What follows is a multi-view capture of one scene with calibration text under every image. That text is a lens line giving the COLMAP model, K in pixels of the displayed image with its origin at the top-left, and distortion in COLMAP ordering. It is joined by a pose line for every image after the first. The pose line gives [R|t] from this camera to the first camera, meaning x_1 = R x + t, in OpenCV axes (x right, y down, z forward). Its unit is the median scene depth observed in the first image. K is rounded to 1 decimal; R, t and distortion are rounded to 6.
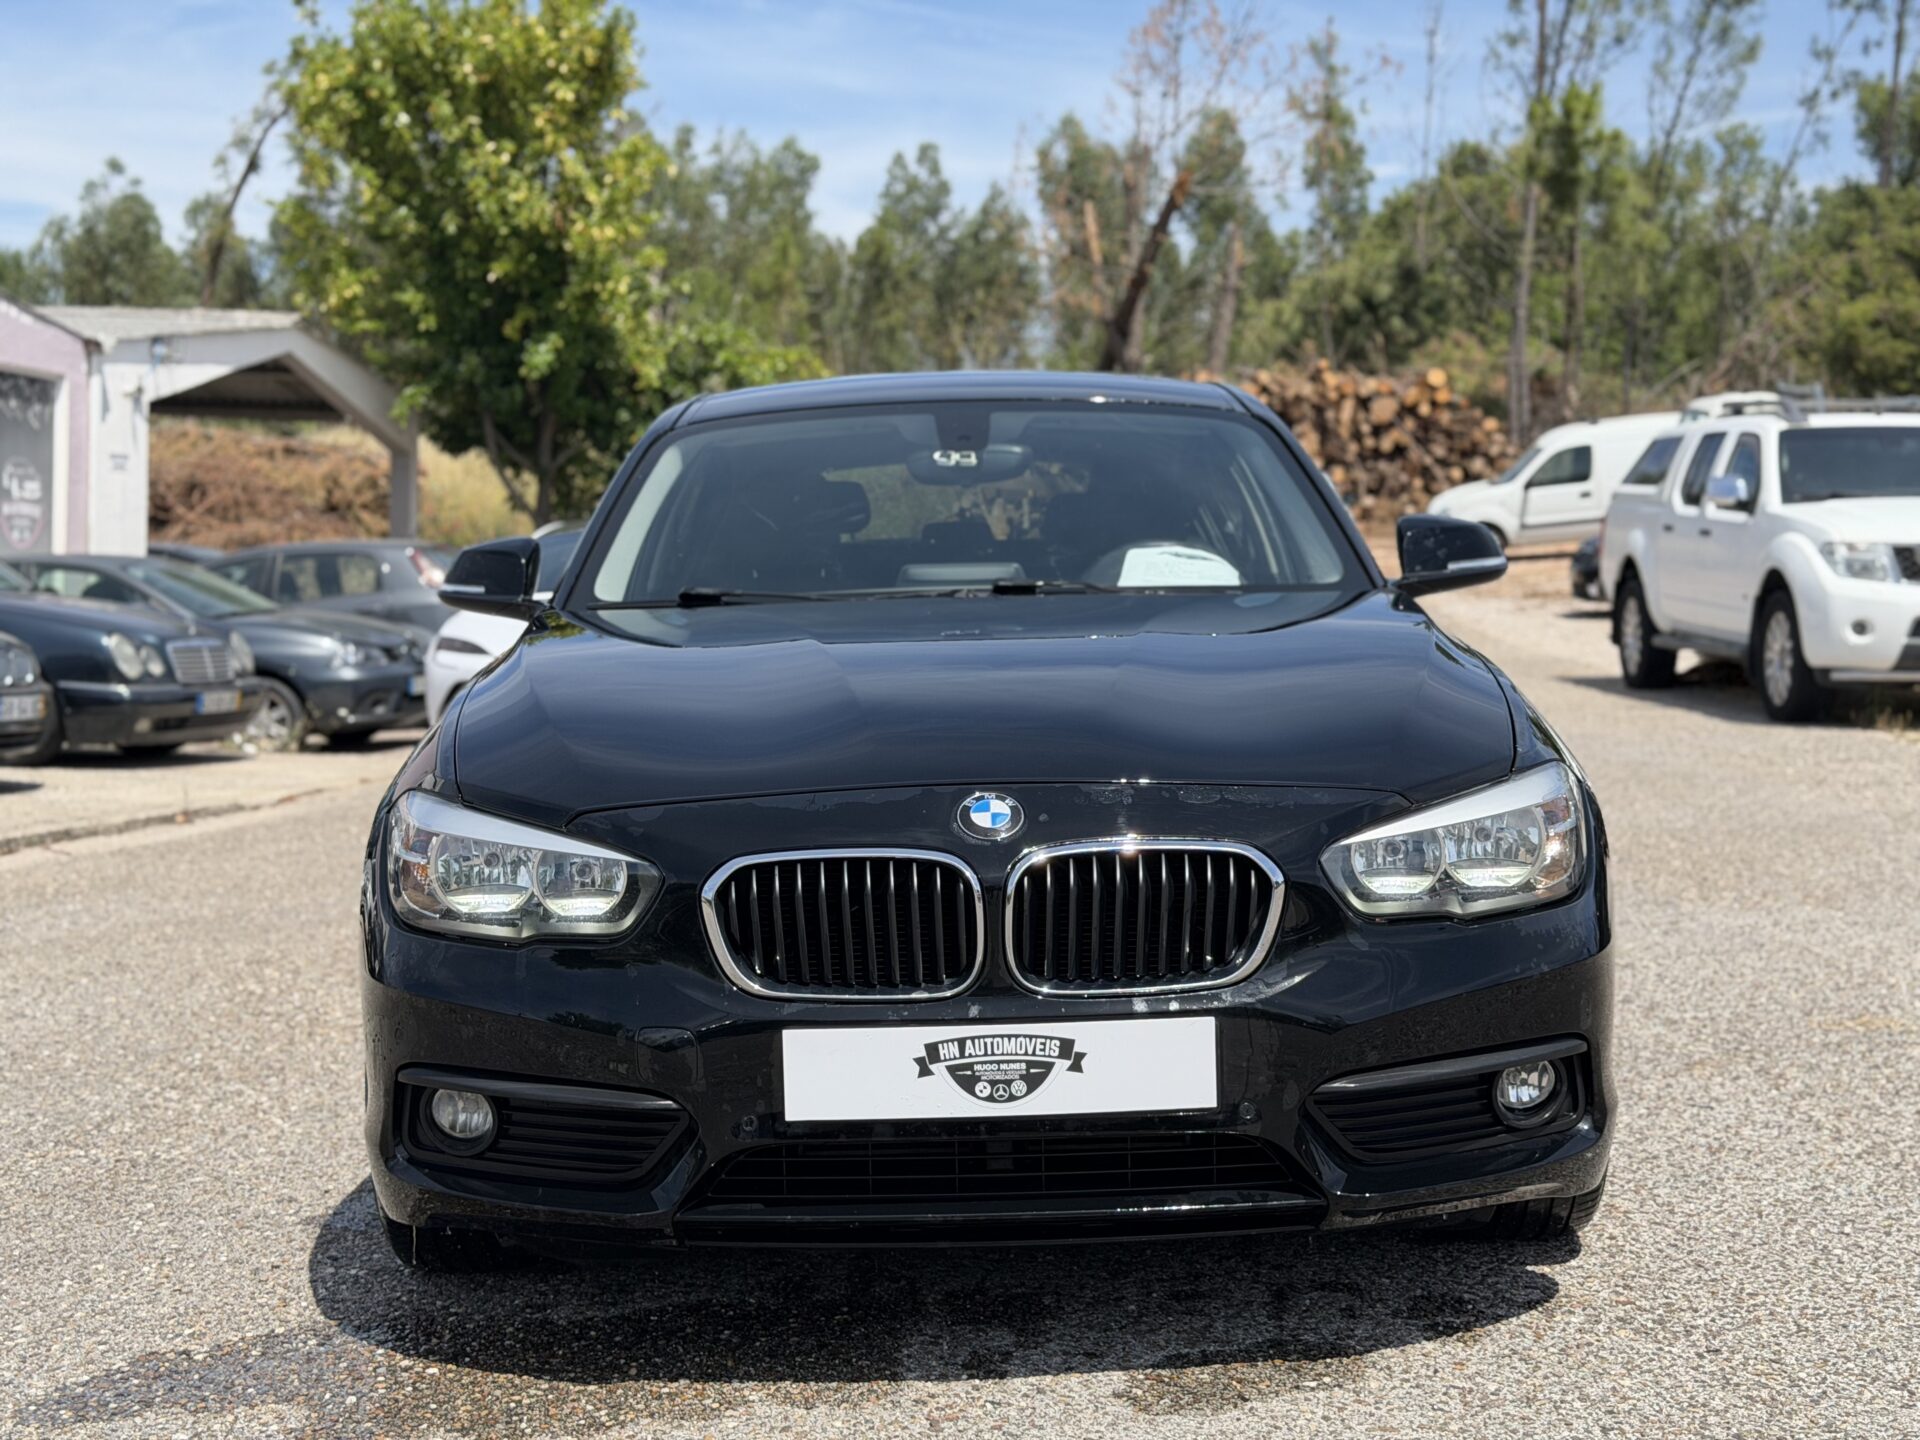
lens RADIAL K [[2623.4, 0, 960.0], [0, 2623.4, 720.0], [0, 0, 1]] dist [0.103934, 0.021455]
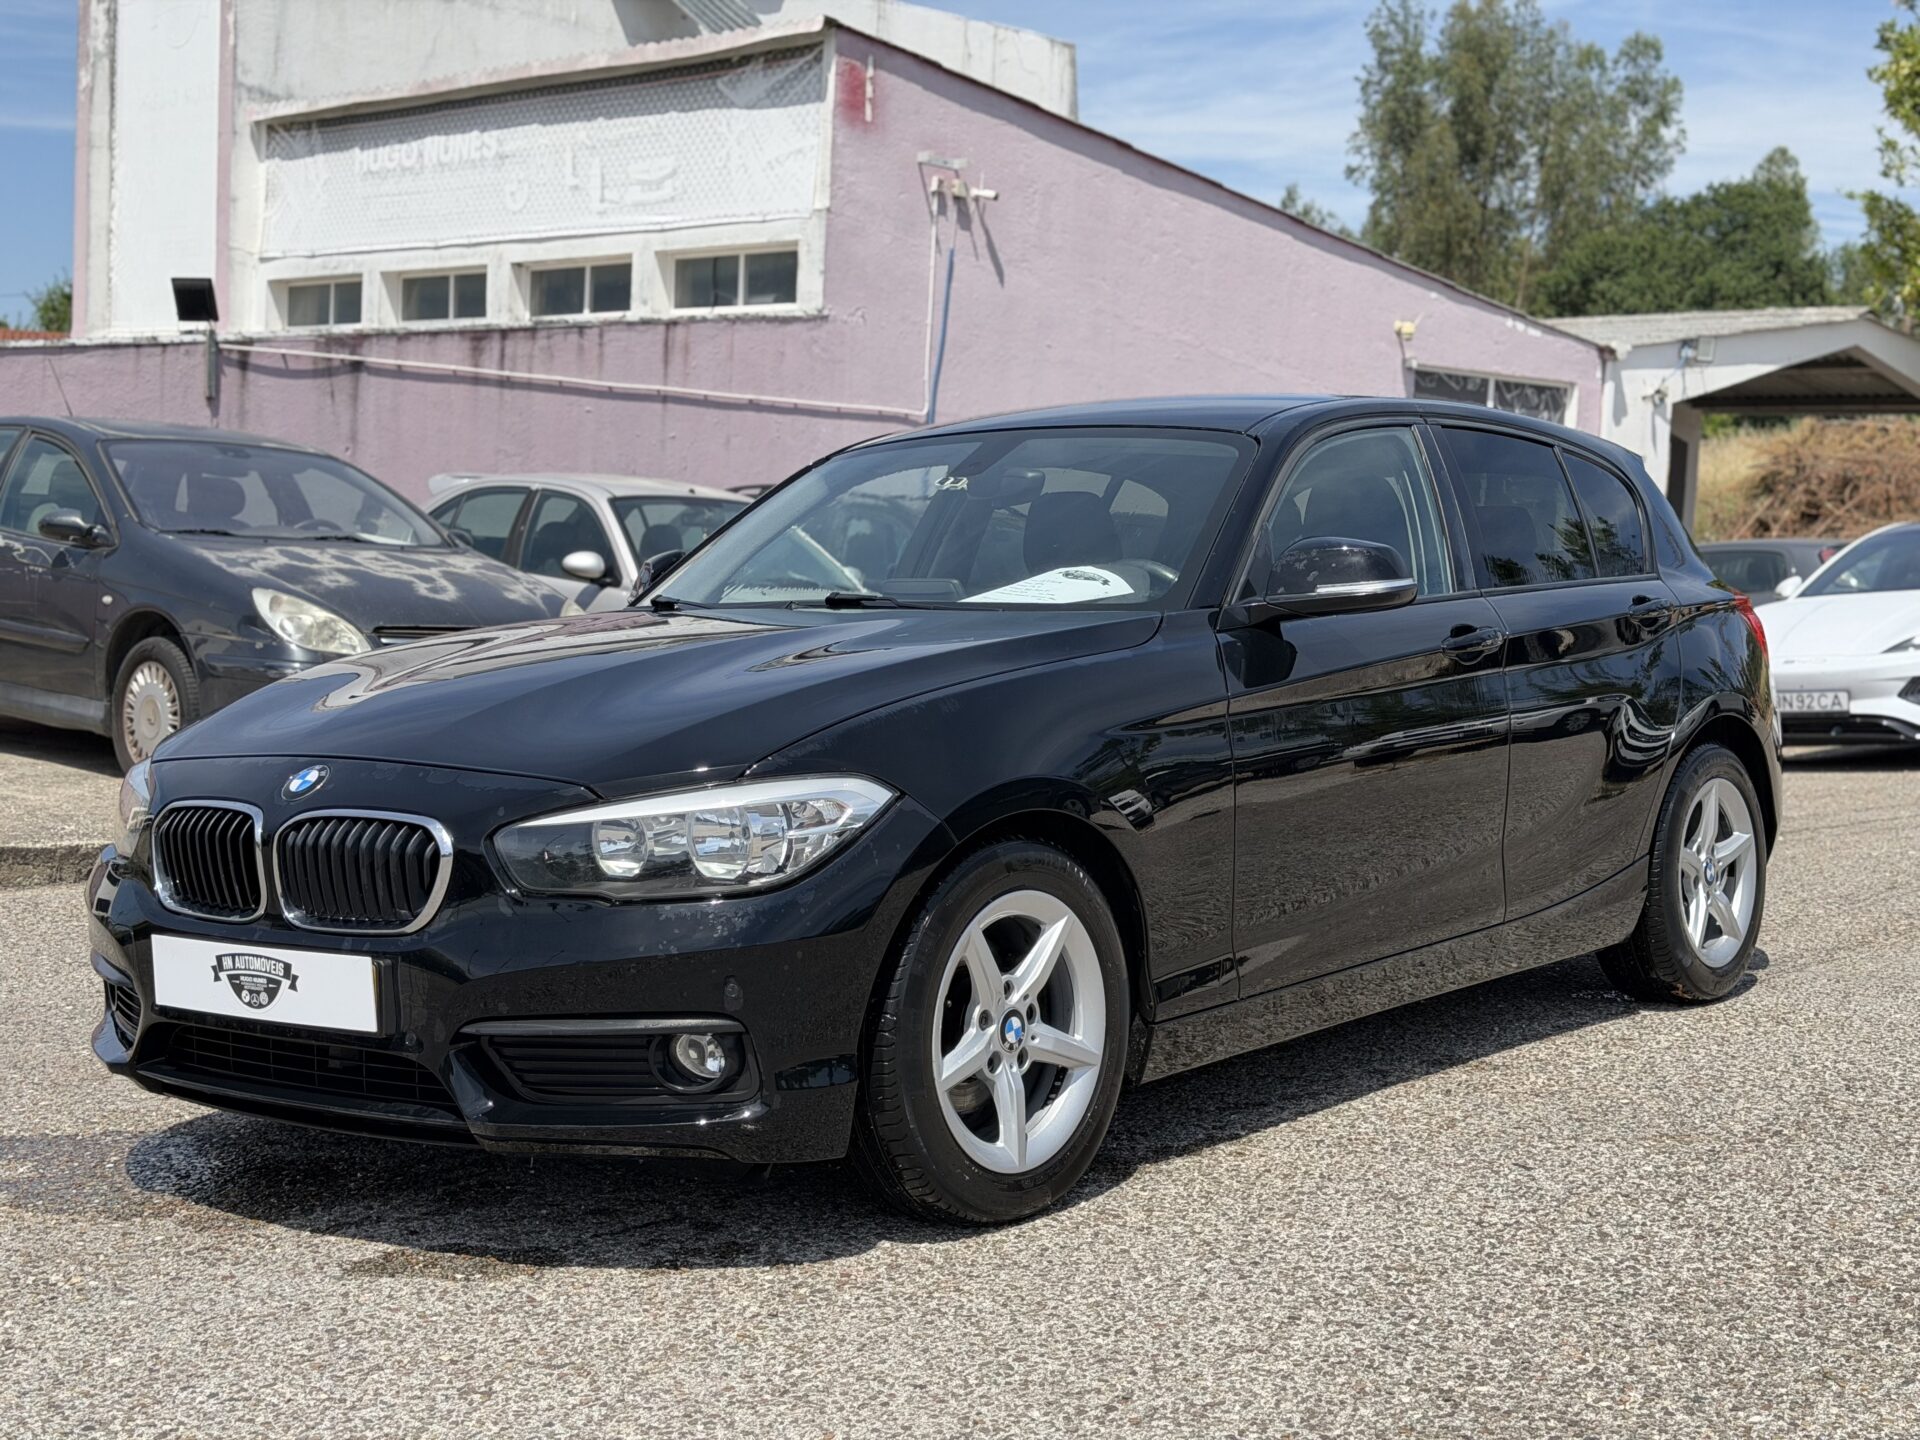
lens RADIAL K [[2623.4, 0, 960.0], [0, 2623.4, 720.0], [0, 0, 1]] dist [0.103934, 0.021455]
pose [[0.789809, 0.047572, -0.611505, 0.979011], [-0.046143, 0.998771, 0.018103, -0.029238], [0.611614, 0.013919, 0.791034, 0.184668]]
